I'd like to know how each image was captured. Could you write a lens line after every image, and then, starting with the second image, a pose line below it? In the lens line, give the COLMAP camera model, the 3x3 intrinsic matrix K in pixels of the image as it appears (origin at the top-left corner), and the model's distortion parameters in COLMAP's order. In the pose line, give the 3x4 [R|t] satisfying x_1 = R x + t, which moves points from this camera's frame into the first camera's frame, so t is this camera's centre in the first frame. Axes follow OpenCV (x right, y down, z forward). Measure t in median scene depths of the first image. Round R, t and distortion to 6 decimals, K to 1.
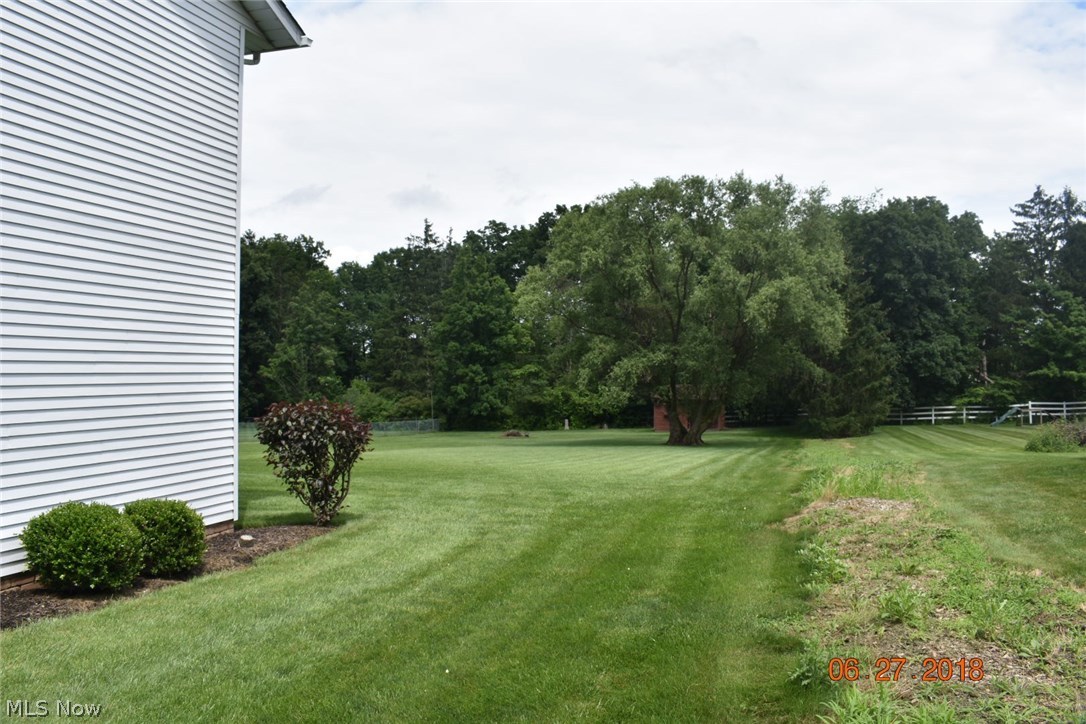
lens RADIAL K [[848.0, 0, 540.5], [0, 848.0, 359.8], [0, 0, 1]] dist [-0.078581, 0.009593]
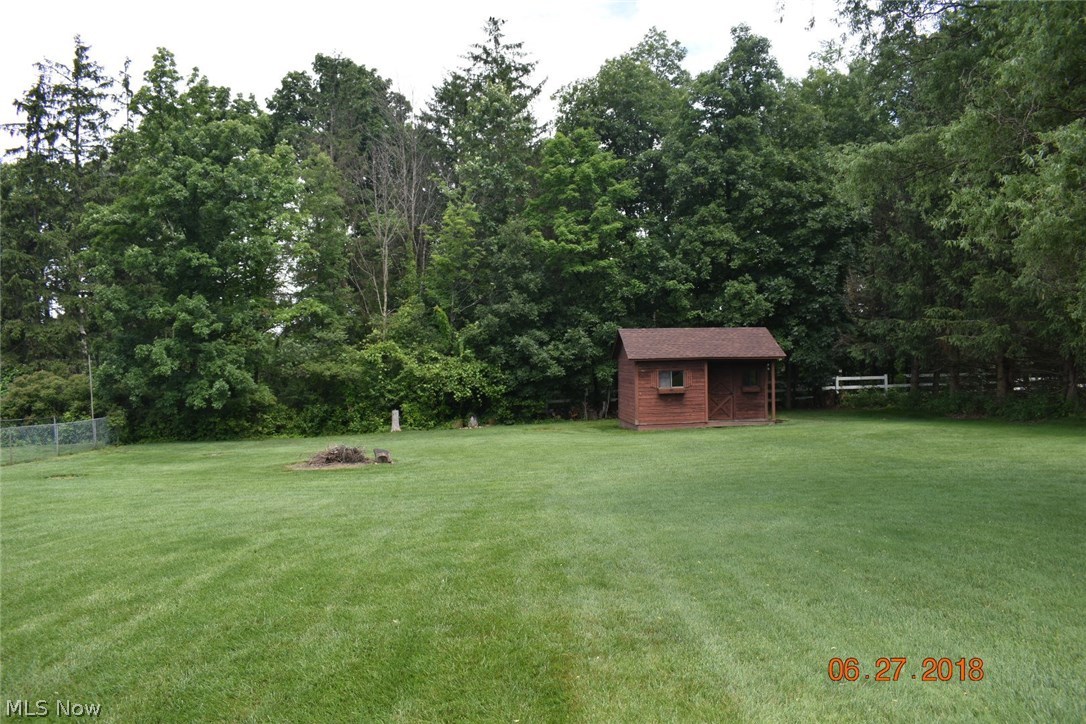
lens RADIAL K [[848.0, 0, 544.4], [0, 848.0, 369.0], [0, 0, 1]] dist [-0.078581, 0.009593]
pose [[0.932413, -0.015350, 0.361069, -0.064603], [0.006126, 0.999625, 0.026676, 0.034556], [-0.361343, -0.022661, 0.932157, 0.521366]]
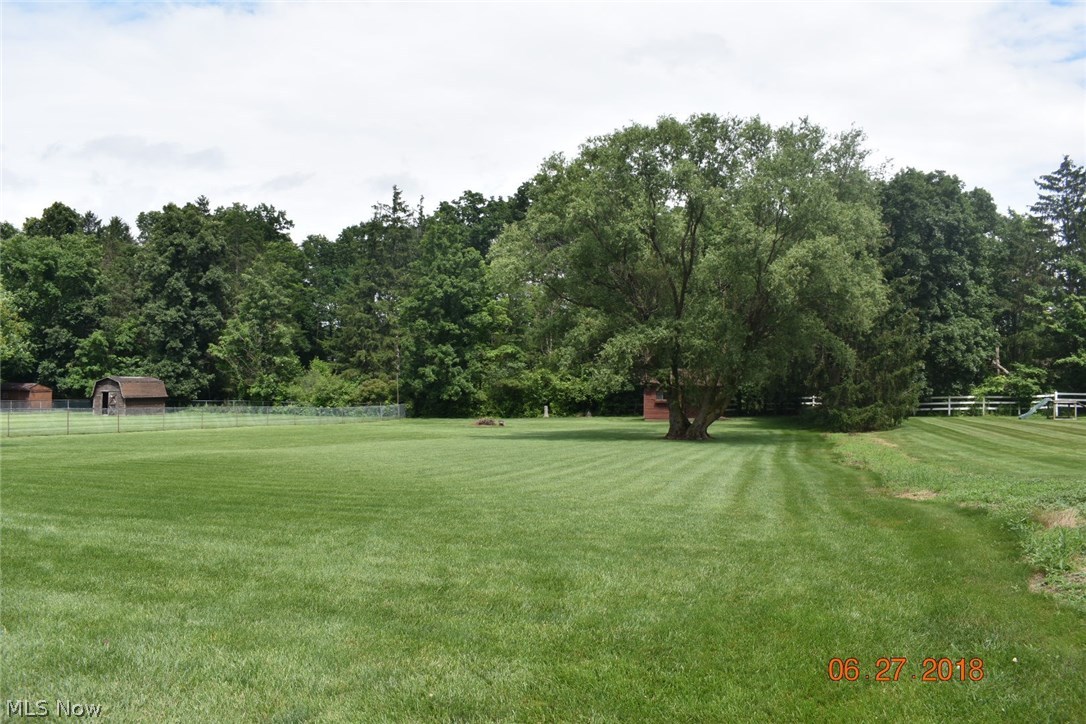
lens RADIAL K [[848.0, 0, 544.9], [0, 848.0, 365.5], [0, 0, 1]] dist [-0.078581, 0.009593]
pose [[0.999471, 0.010658, 0.030713, 0.001245], [-0.011405, 0.999641, 0.024255, 0.005135], [-0.030443, -0.024593, 0.999234, 0.095699]]
